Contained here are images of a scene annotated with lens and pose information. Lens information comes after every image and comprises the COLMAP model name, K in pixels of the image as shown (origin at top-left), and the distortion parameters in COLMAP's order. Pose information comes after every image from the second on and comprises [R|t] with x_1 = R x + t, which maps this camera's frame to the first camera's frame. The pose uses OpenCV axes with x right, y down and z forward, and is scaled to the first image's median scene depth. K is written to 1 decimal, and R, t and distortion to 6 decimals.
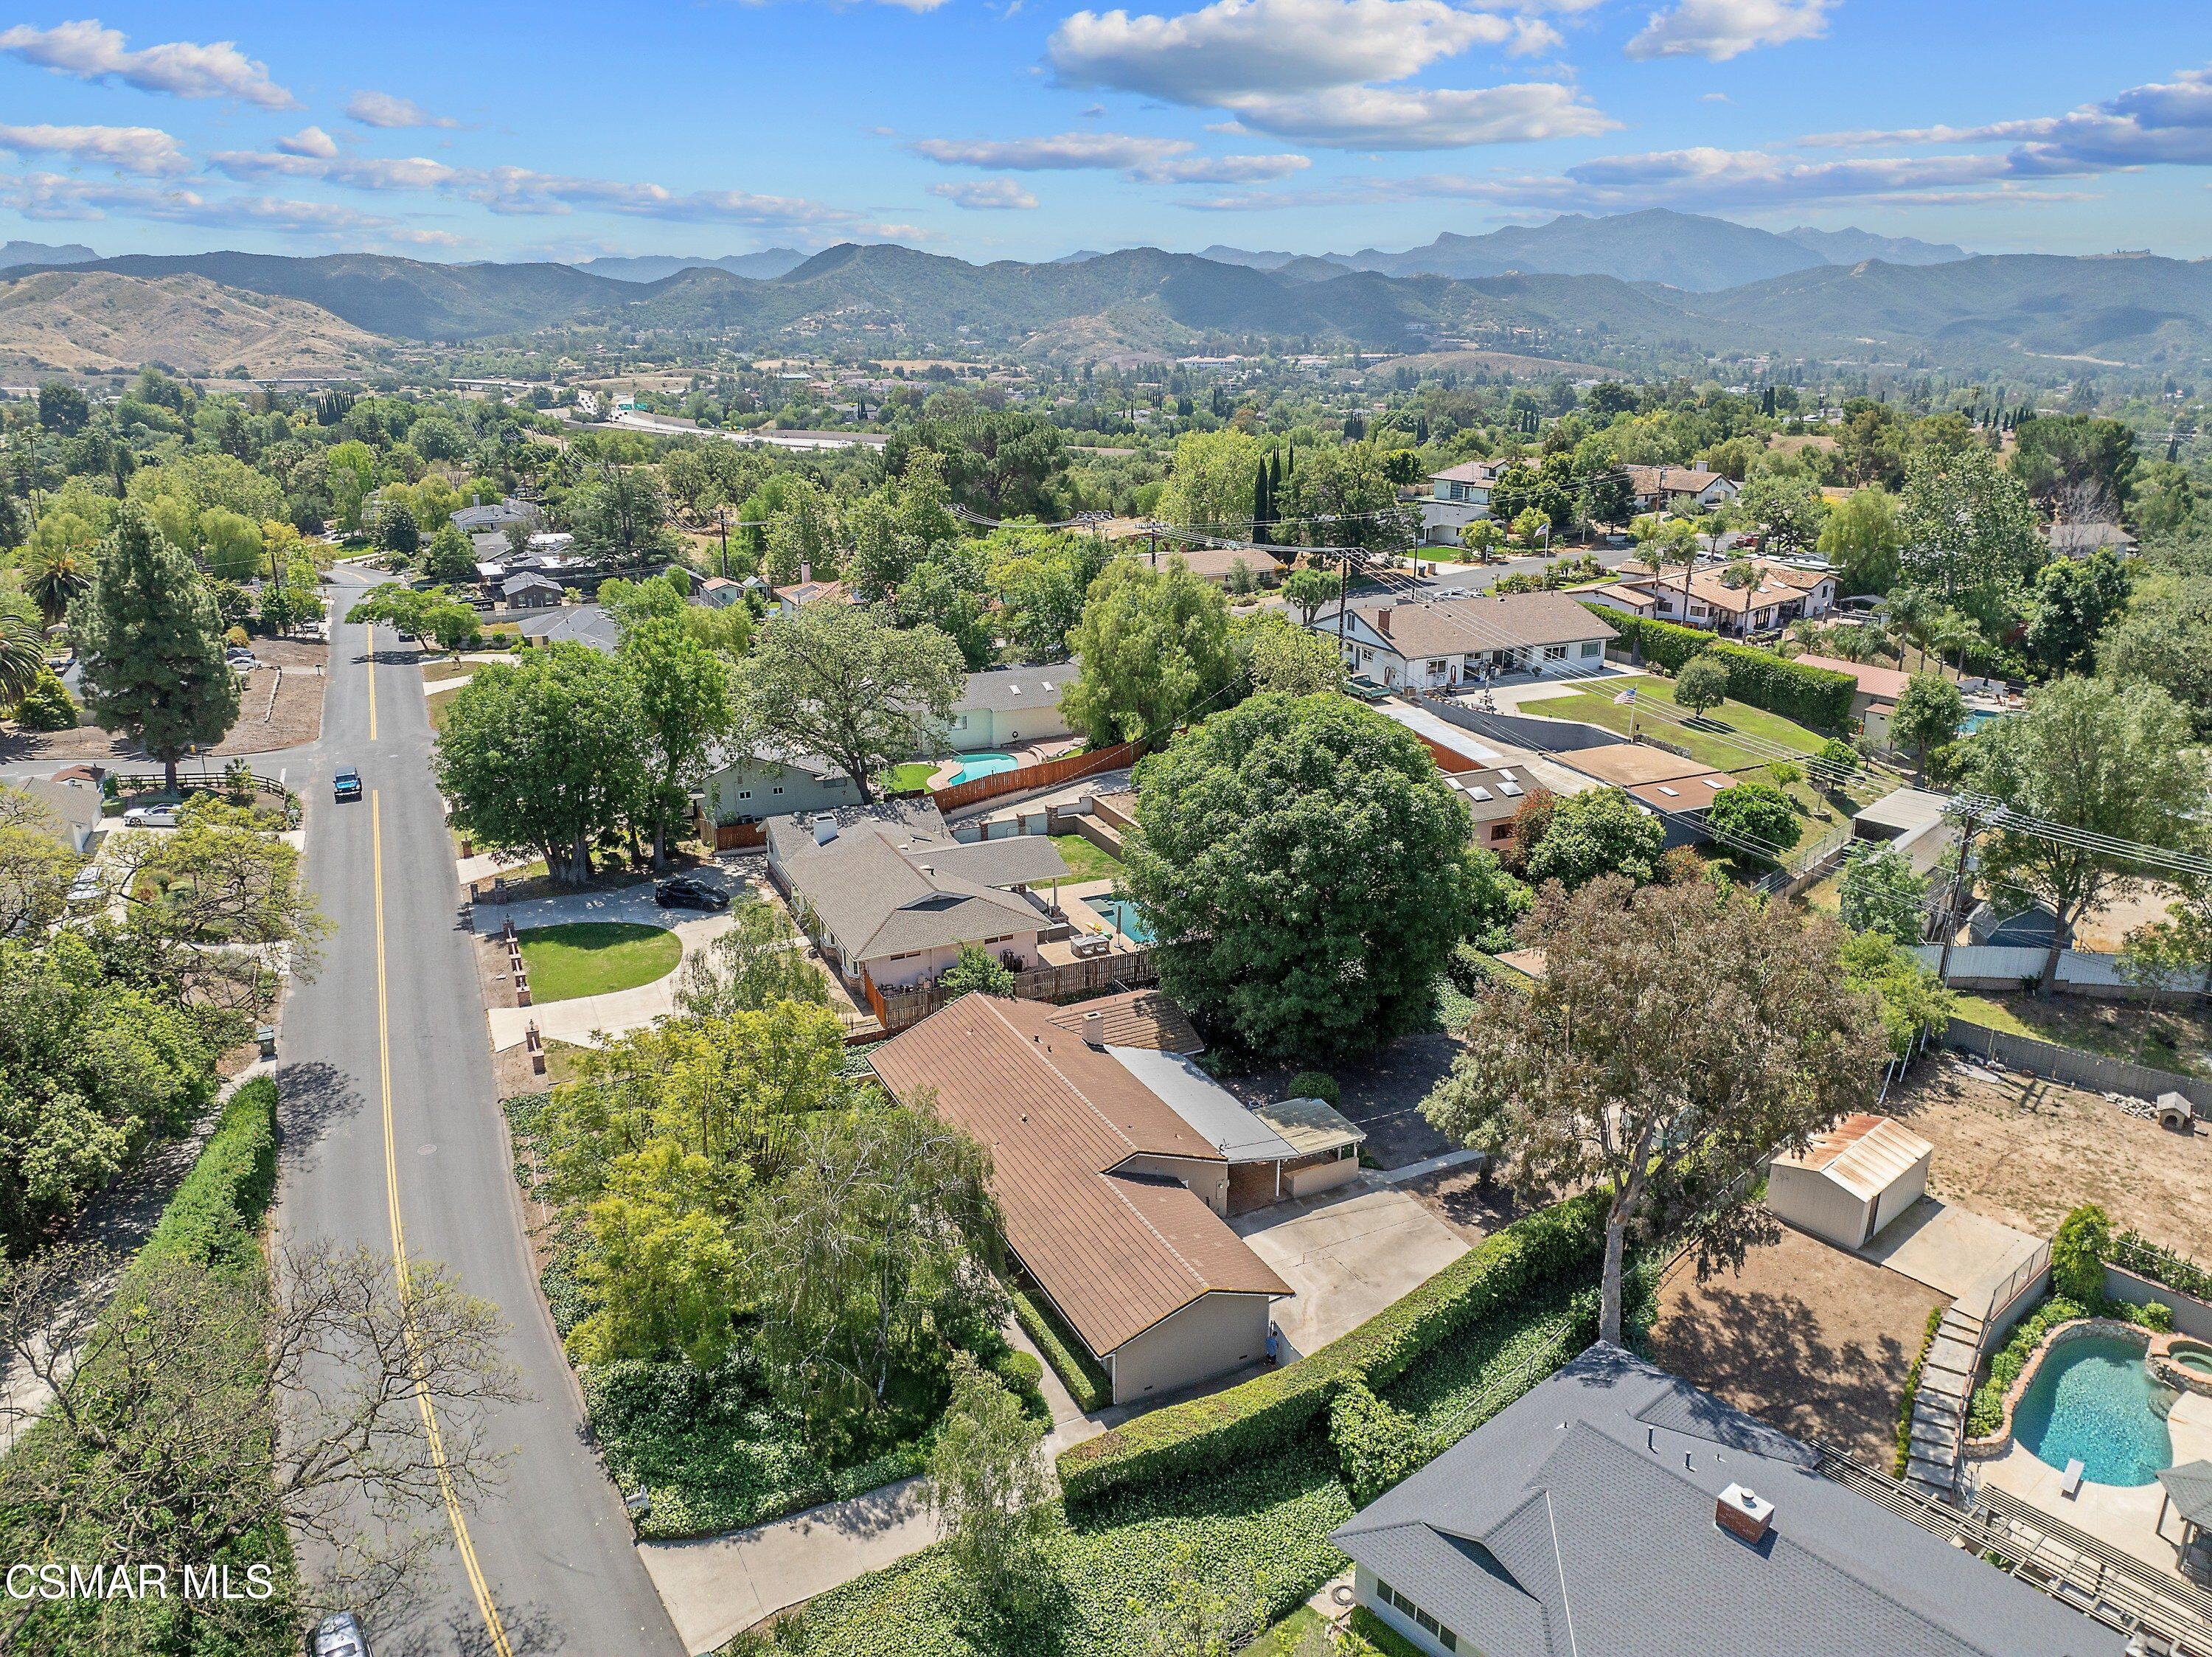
lens RADIAL K [[1554.0, 0, 1105.3], [0, 1554.0, 826.1], [0, 0, 1]] dist [-0.041736, 0.011082]
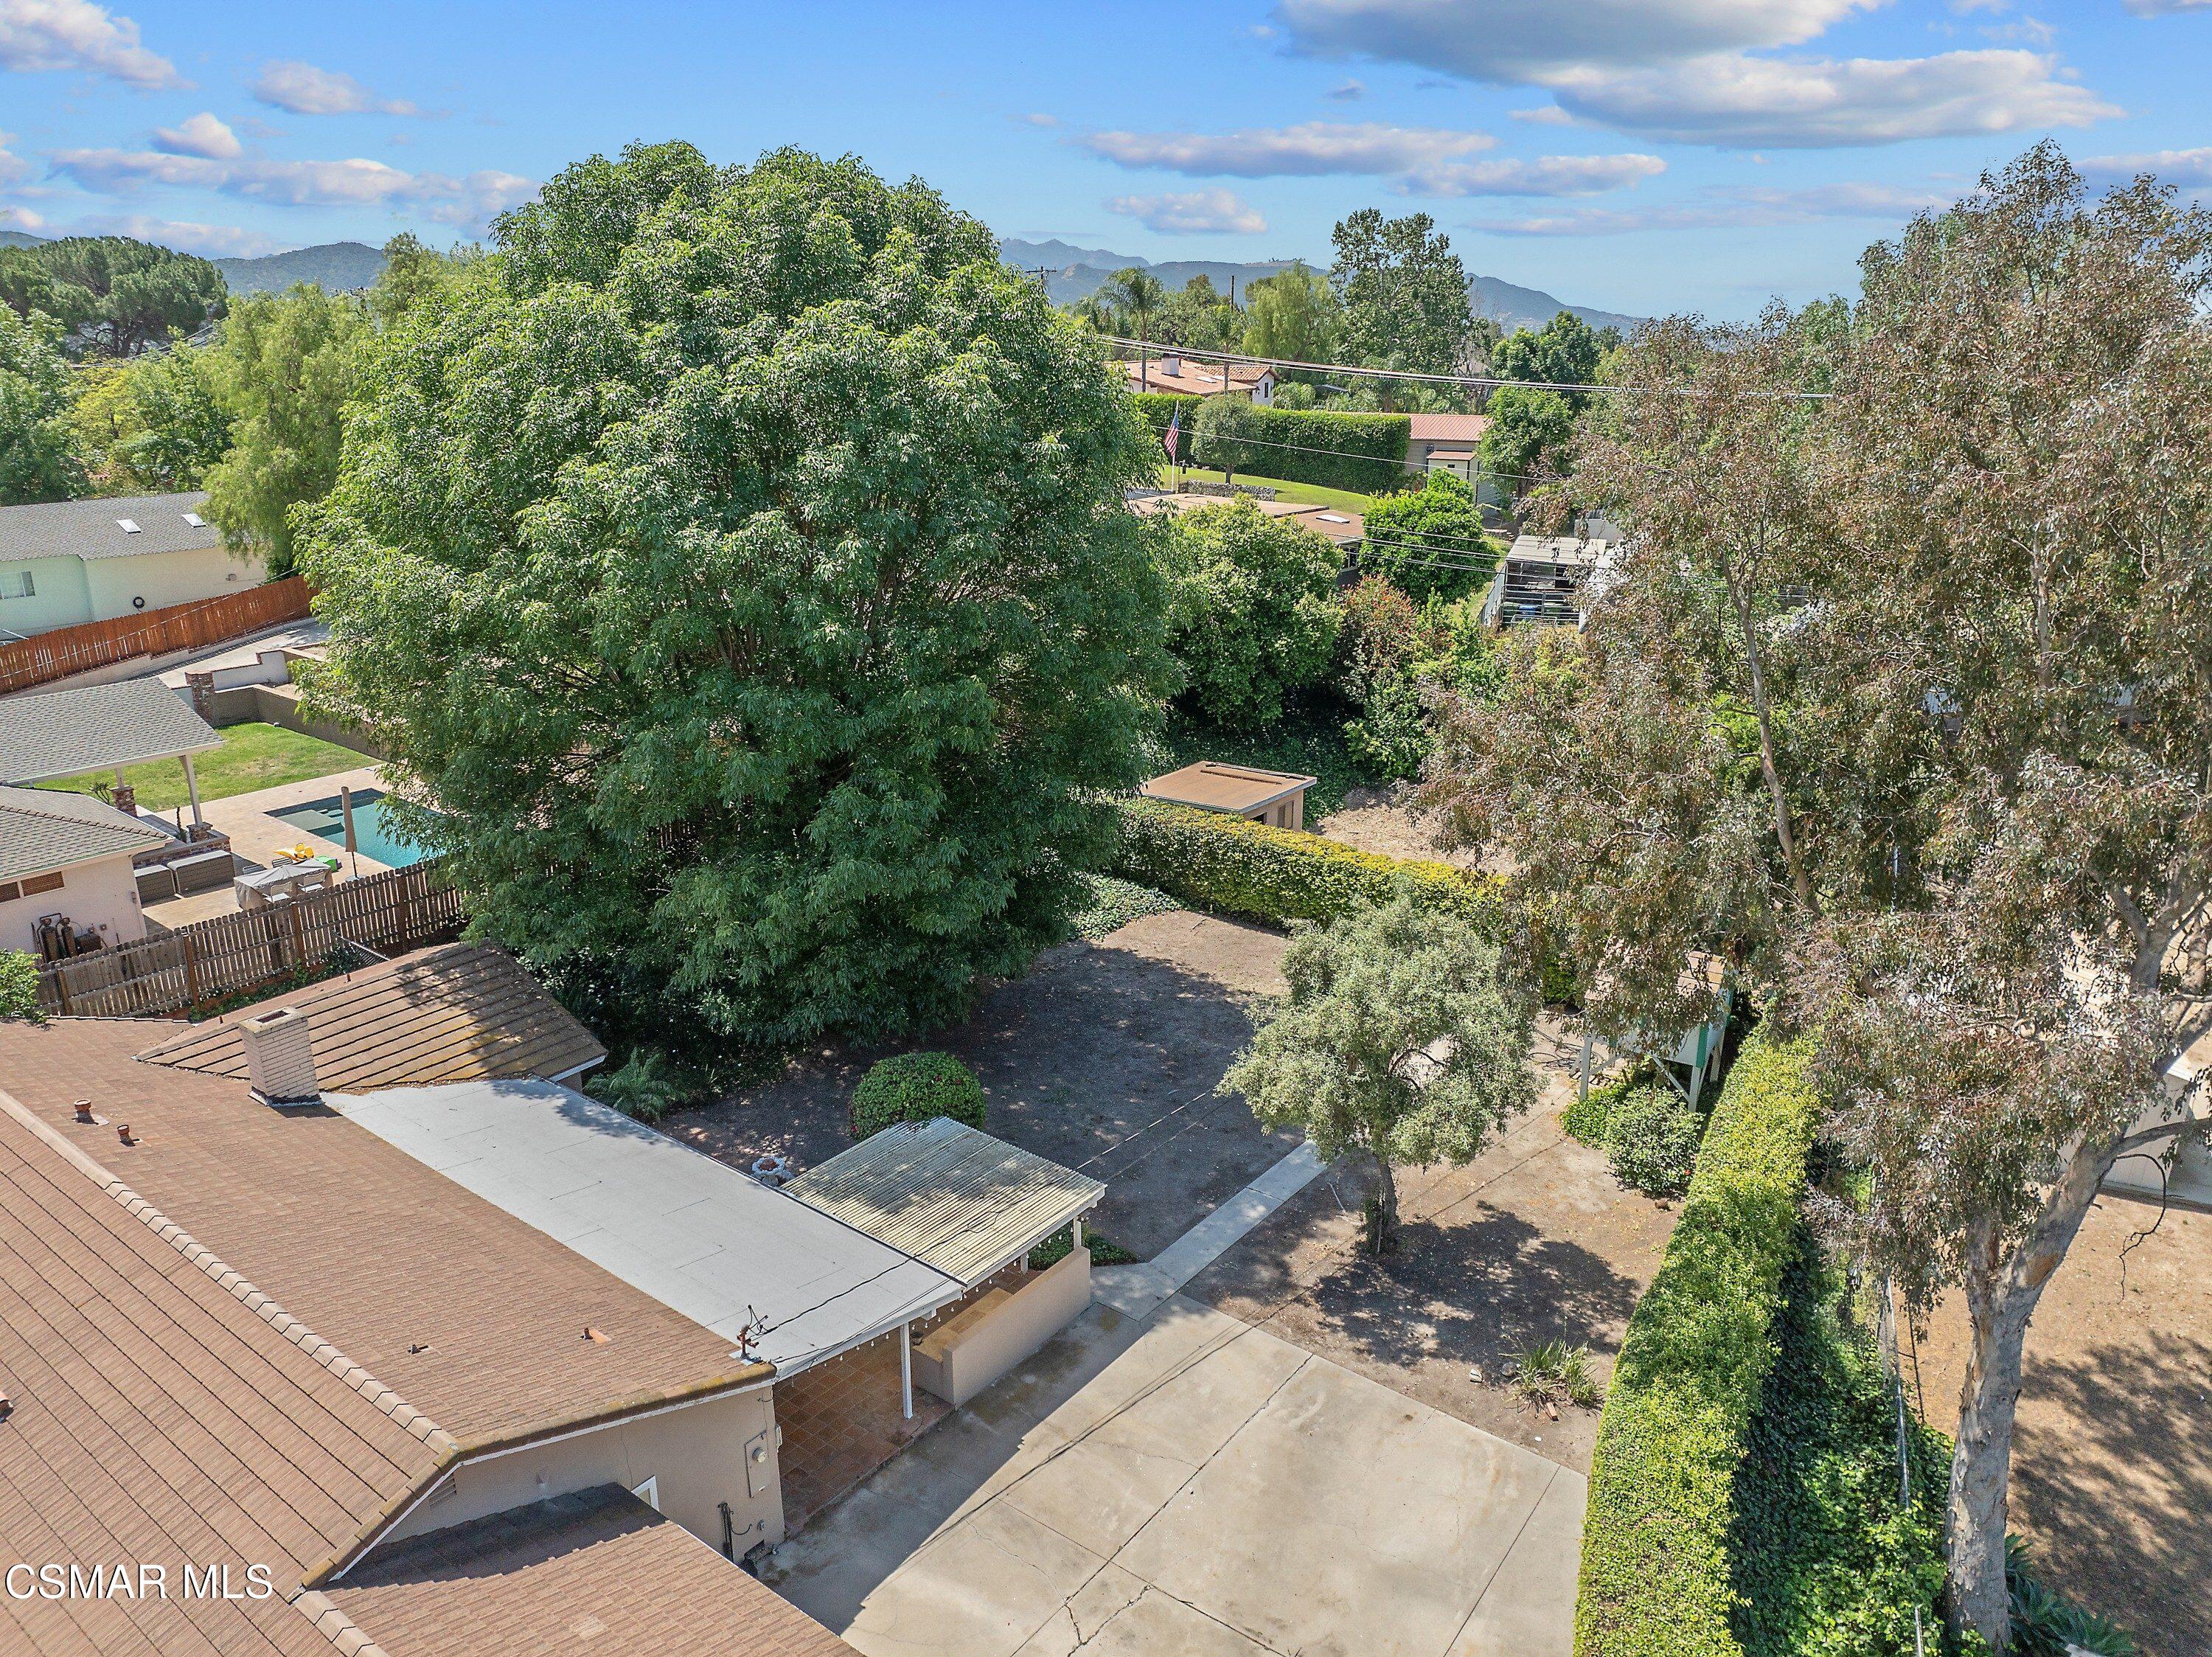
lens RADIAL K [[1554.0, 0, 1116.7], [0, 1554.0, 825.7], [0, 0, 1]] dist [-0.041736, 0.011082]
pose [[0.894033, -0.131241, 0.428346, 0.020512], [0.132488, 0.990815, 0.027049, 0.098515], [-0.427961, 0.032568, 0.903210, 0.626852]]
